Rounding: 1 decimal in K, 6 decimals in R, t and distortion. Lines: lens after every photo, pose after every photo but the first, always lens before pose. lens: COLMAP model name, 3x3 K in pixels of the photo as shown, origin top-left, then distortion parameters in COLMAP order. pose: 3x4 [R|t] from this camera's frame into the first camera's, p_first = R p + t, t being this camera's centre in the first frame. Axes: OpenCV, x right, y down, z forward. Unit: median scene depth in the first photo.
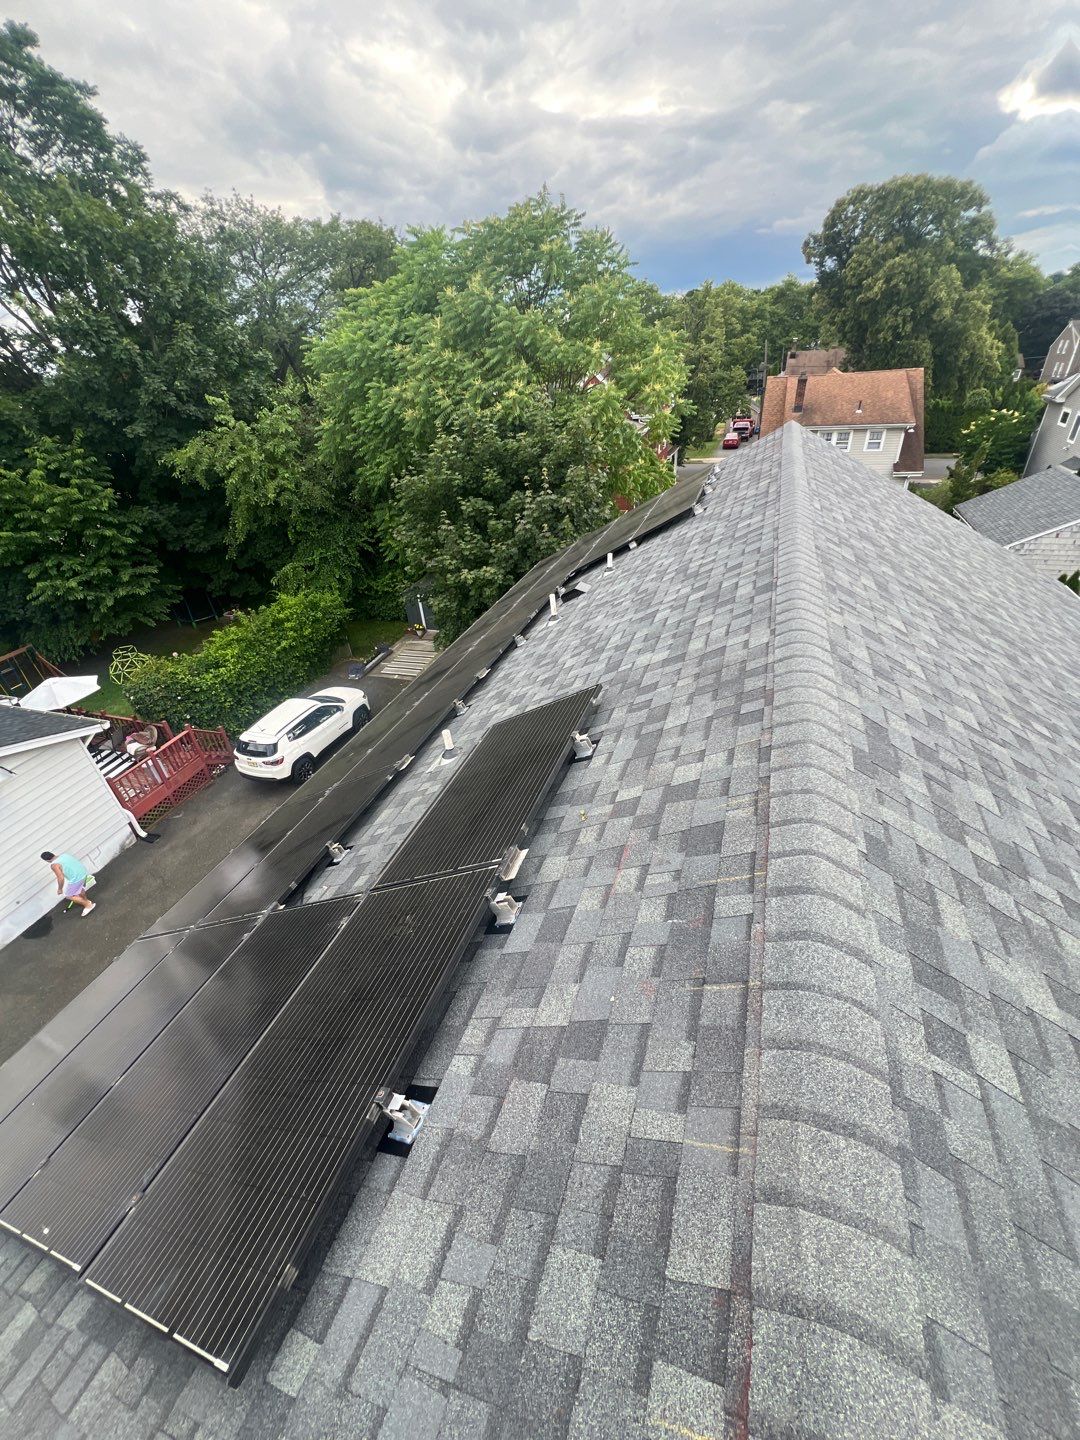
lens RADIAL K [[572.7, 0, 545.3], [0, 572.7, 717.6], [0, 0, 1]] dist [0.000682, 0.000525]
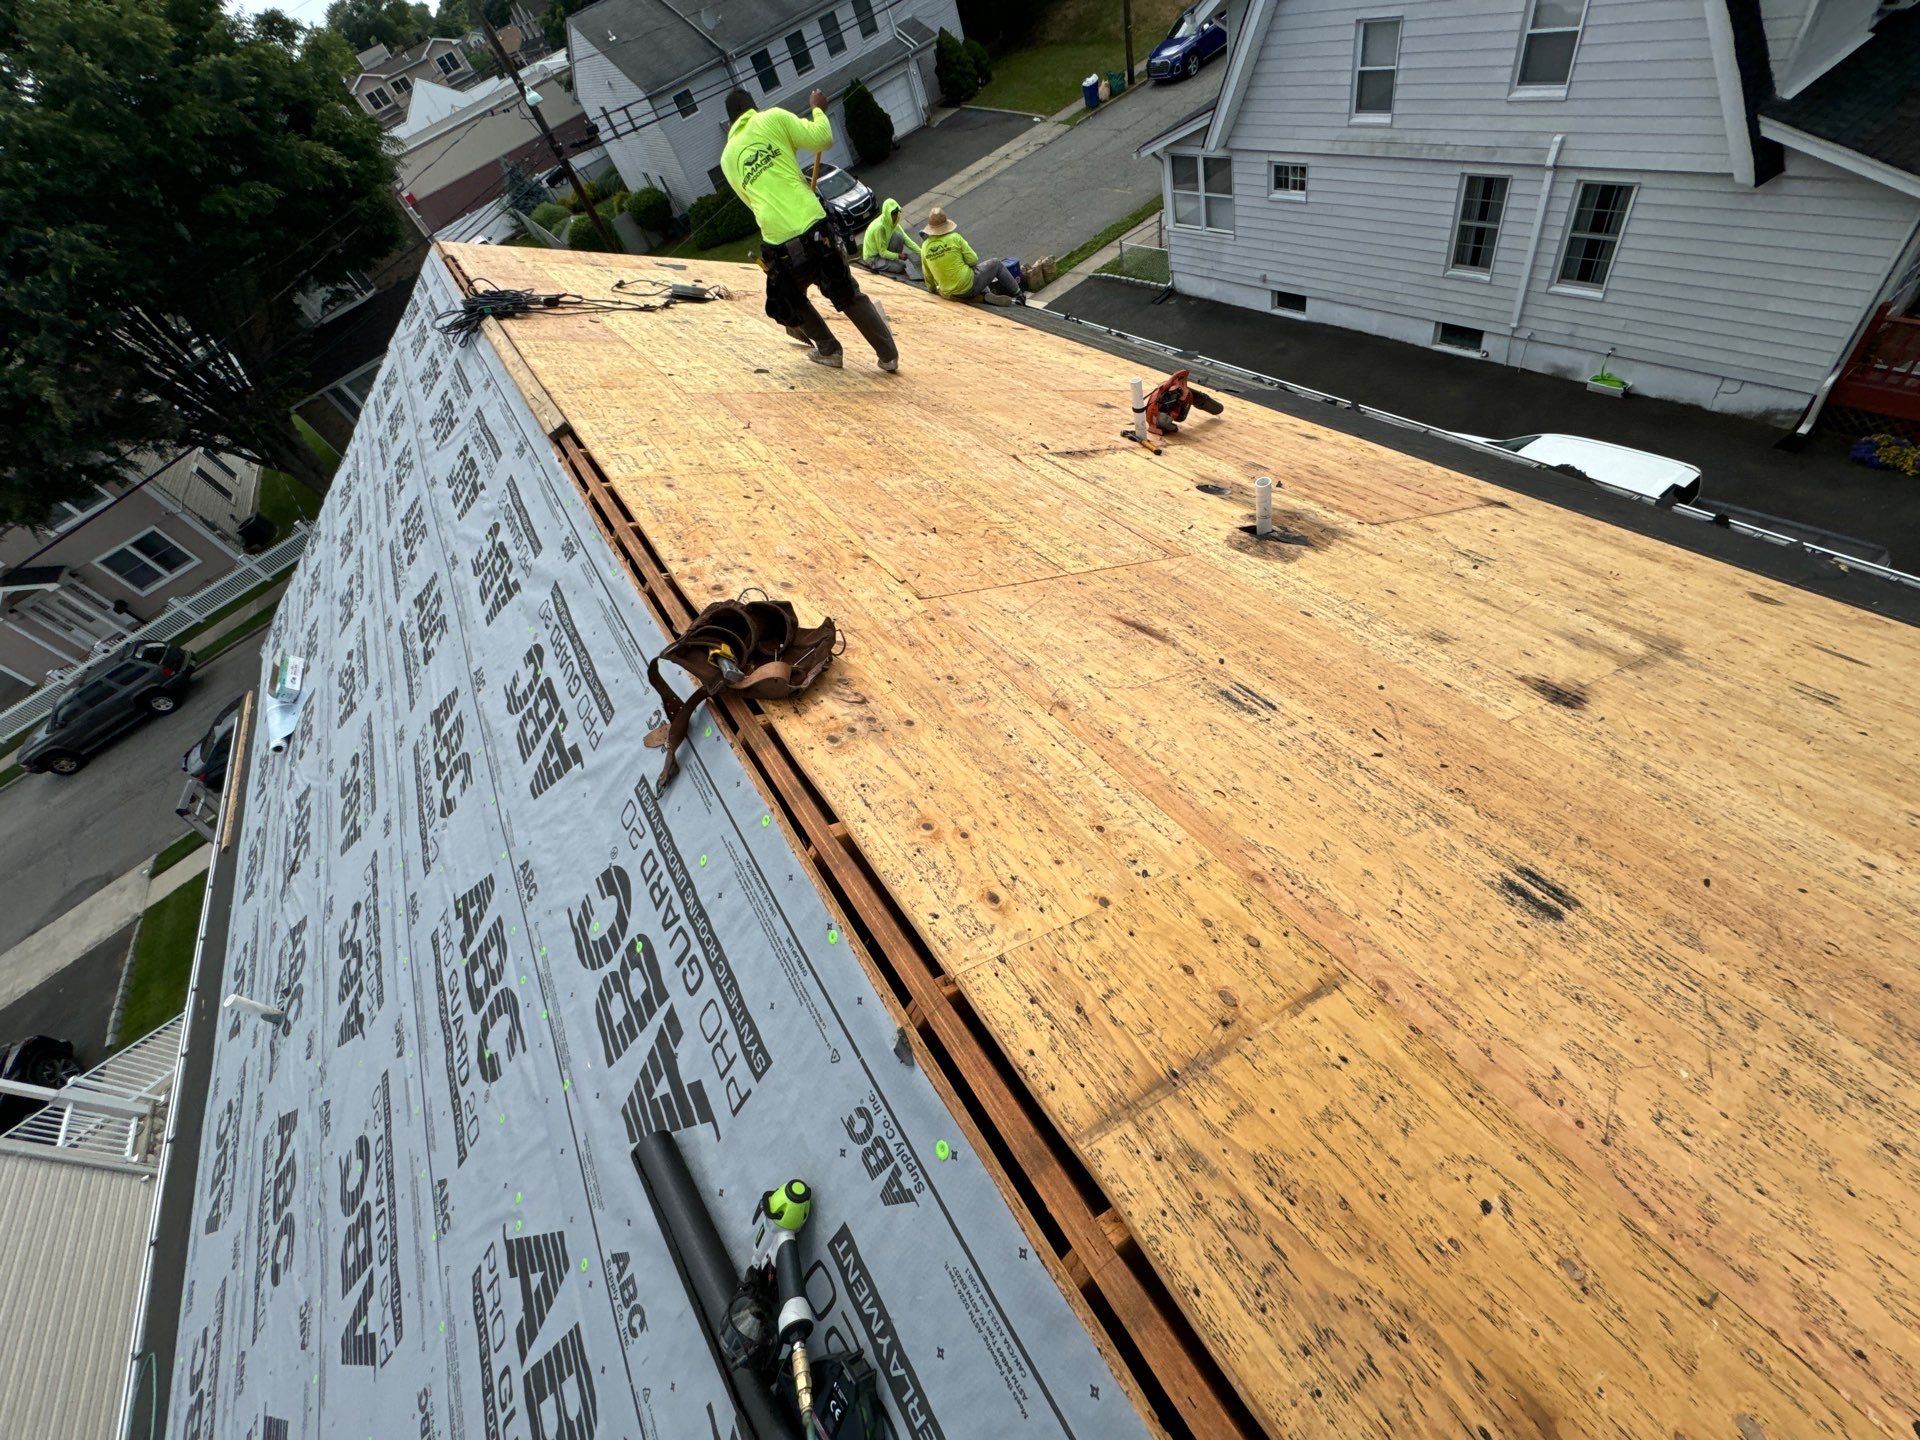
lens RADIAL K [[765.8, 0, 962.8], [0, 765.8, 719.9], [0, 0, 1]] dist [-0.002127, 0.000216]
pose [[-0.551957, 0.773037, -0.312663, 1.307924], [-0.127476, 0.292323, 0.947786, -1.890352], [0.824071, 0.562994, -0.062806, 2.986874]]
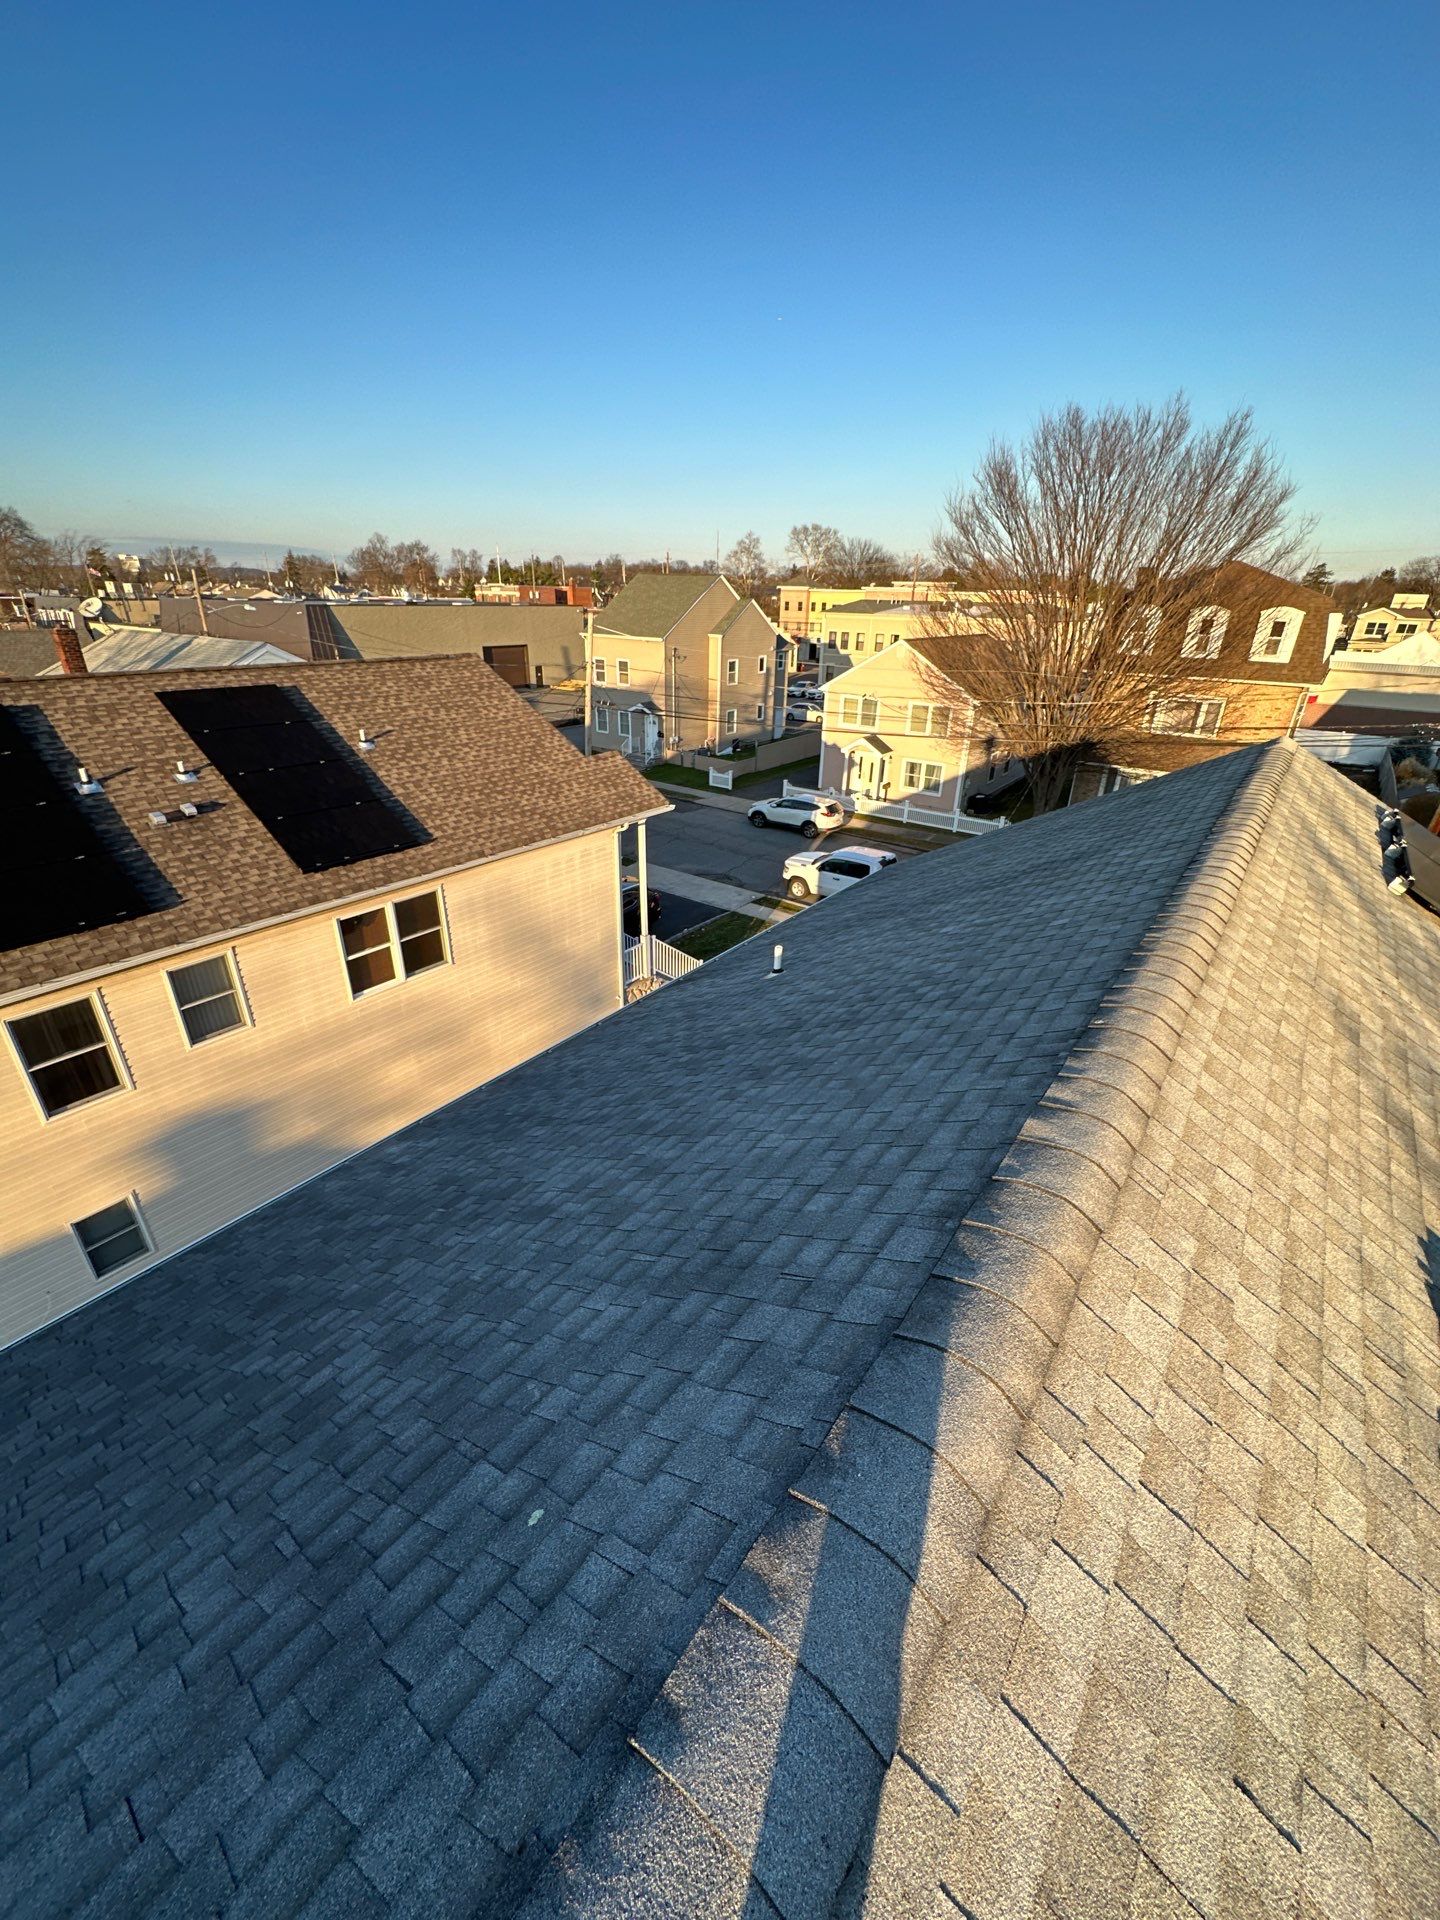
lens RADIAL K [[764.2, 0, 718.7], [0, 764.2, 963.2], [0, 0, 1]] dist [-0.006363, 0.000612]
pose [[-0.949632, -0.091082, 0.299838, 1.468778], [0.205173, 0.542503, 0.814613, -2.305429], [-0.236860, 0.835102, -0.496490, 3.433953]]
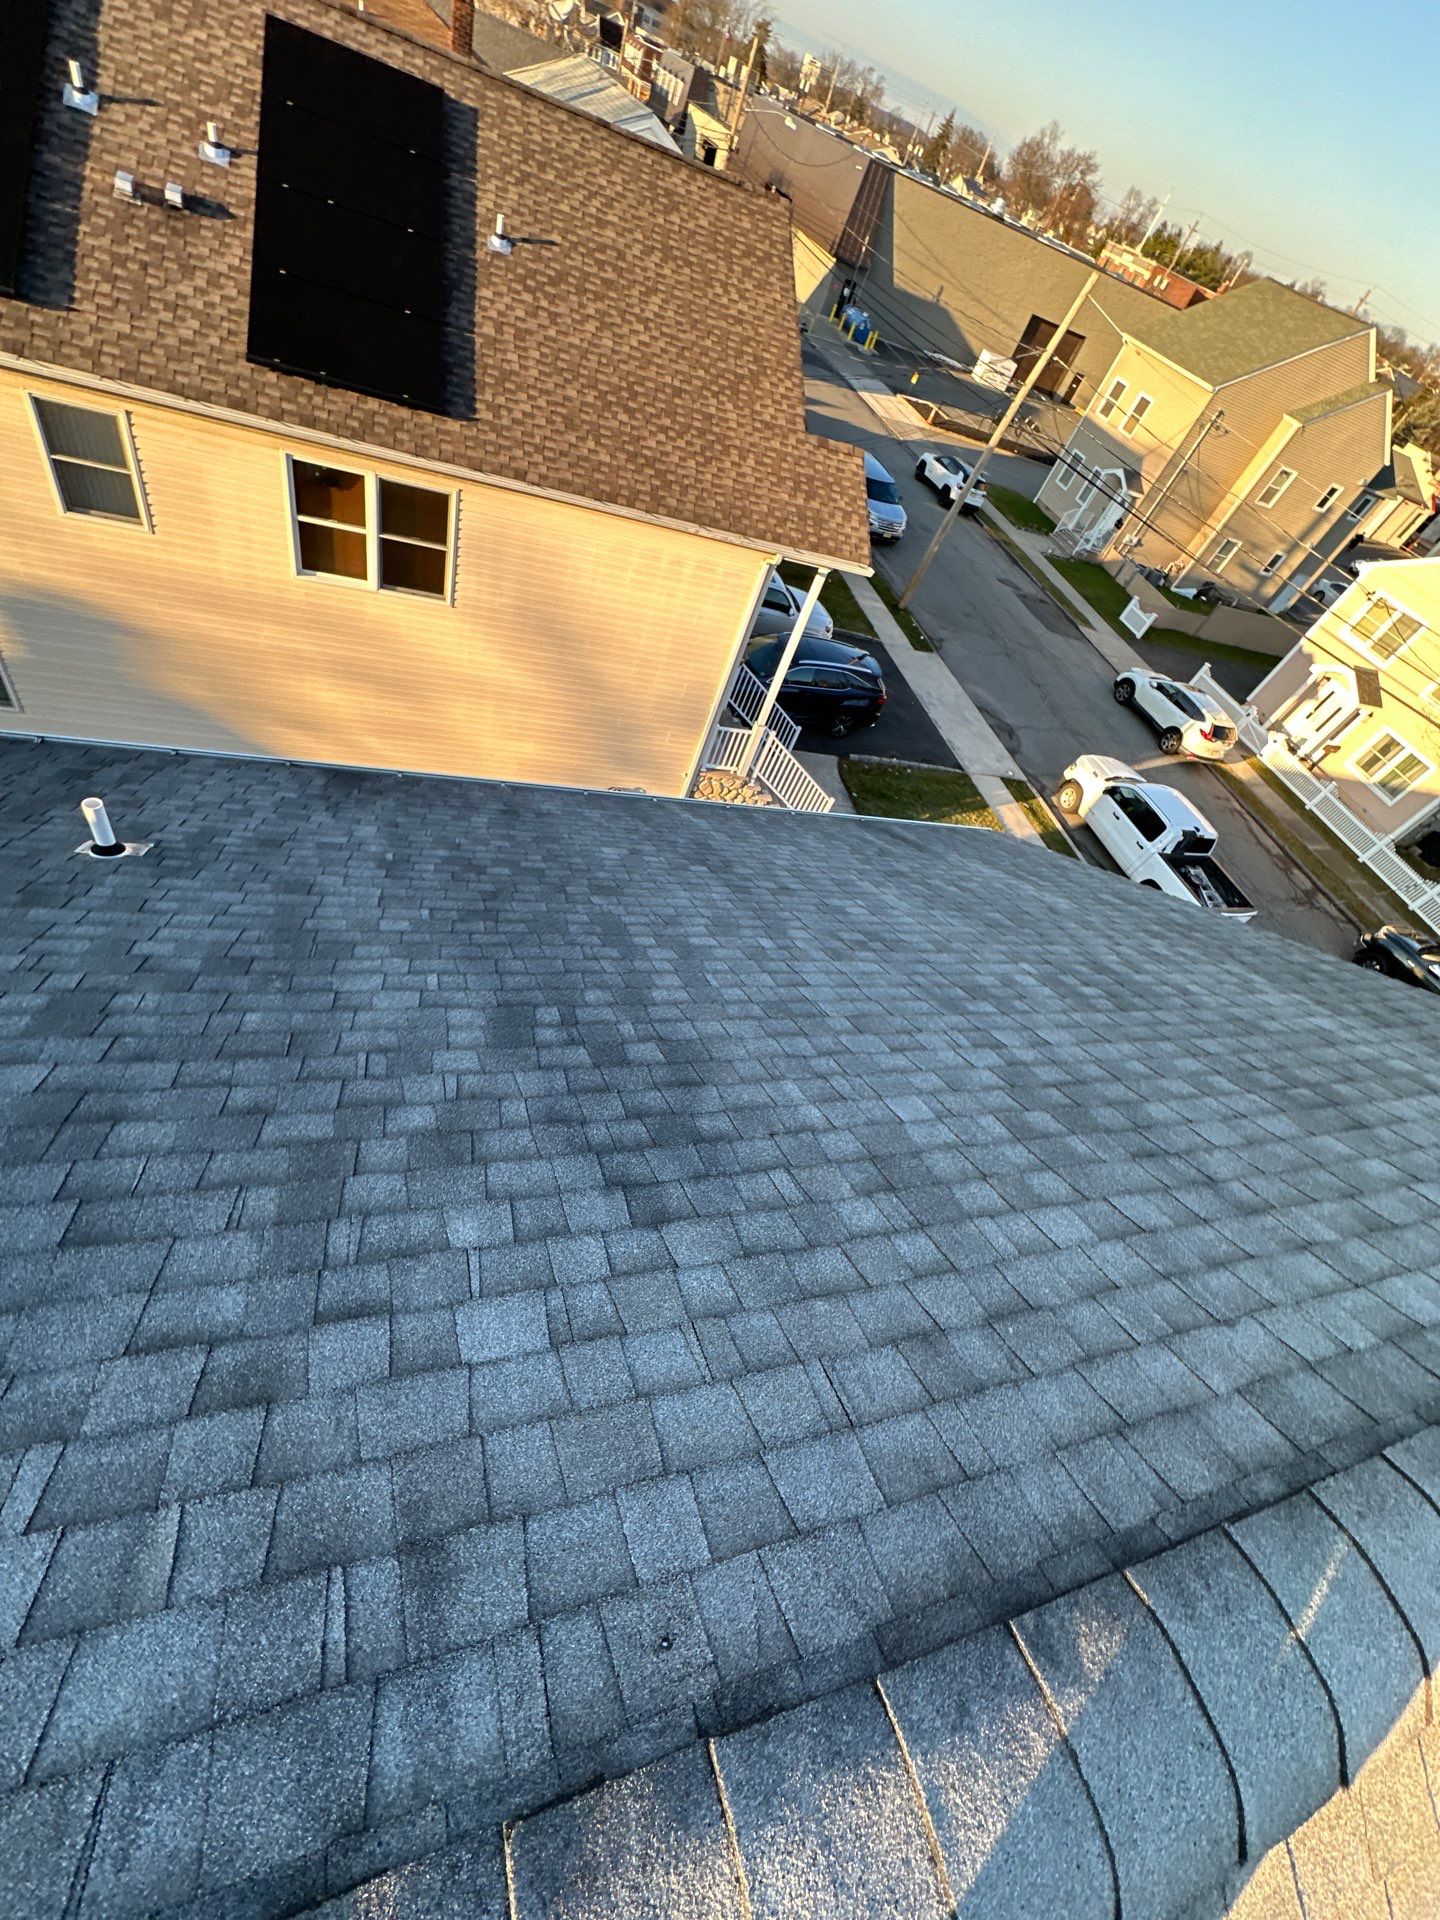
lens RADIAL K [[763.6, 0, 727.0], [0, 763.6, 956.7], [0, 0, 1]] dist [0.000682, 0.000525]
pose [[-0.541943, -0.703229, 0.460181, 0.839764], [0.199880, 0.424000, 0.883330, -0.832393], [-0.816300, 0.570696, -0.089223, 1.440089]]
